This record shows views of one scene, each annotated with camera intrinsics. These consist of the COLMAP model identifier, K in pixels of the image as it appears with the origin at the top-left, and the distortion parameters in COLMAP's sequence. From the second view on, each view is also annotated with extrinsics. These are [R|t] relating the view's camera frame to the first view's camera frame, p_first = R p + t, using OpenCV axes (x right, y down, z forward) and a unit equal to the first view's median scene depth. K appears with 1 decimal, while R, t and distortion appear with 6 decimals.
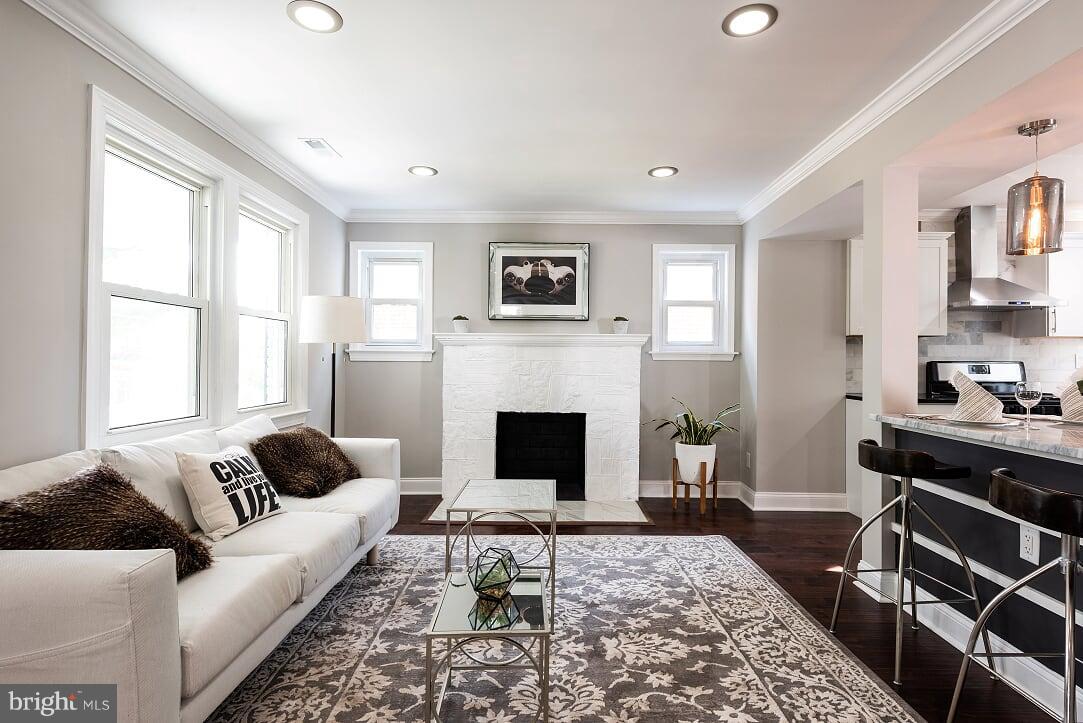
lens RADIAL K [[556.0, 0, 541.5], [0, 556.0, 361.5], [0, 0, 1]] dist [-0.001927, -0.000643]
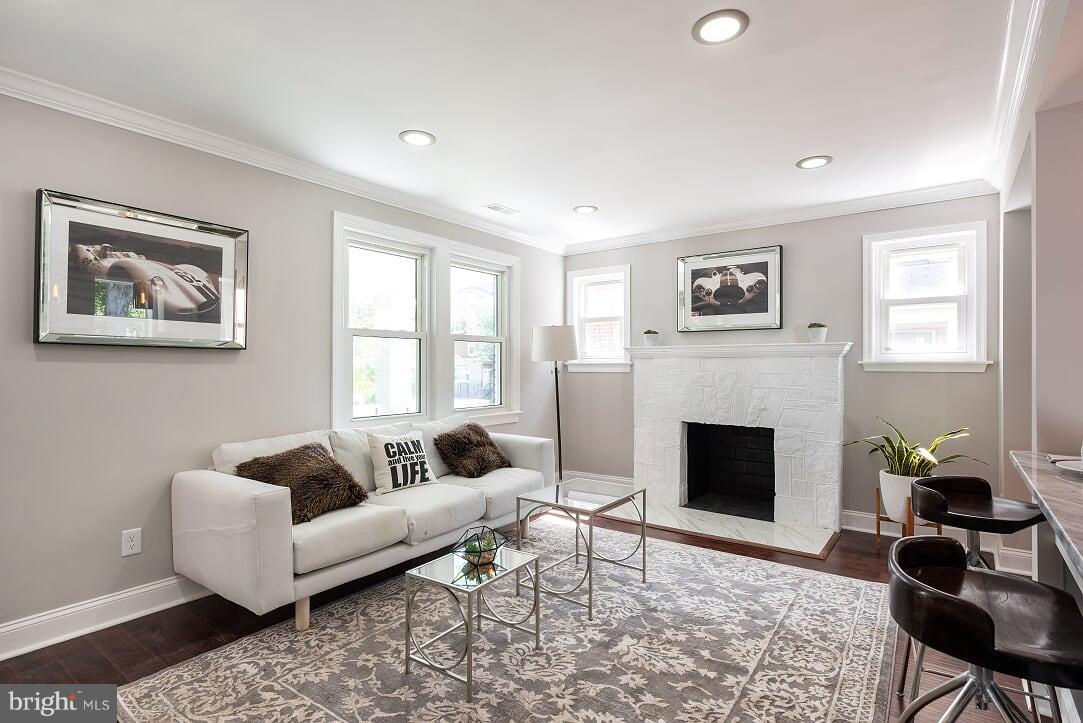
lens RADIAL K [[544.0, 0, 523.9], [0, 544.0, 365.9], [0, 0, 1]] dist [0.001287, 0.000284]
pose [[0.800343, -0.008079, -0.599488, 0.446926], [0.007624, 0.999966, -0.003297, -0.018836], [0.599494, -0.001932, 0.800377, 0.026973]]
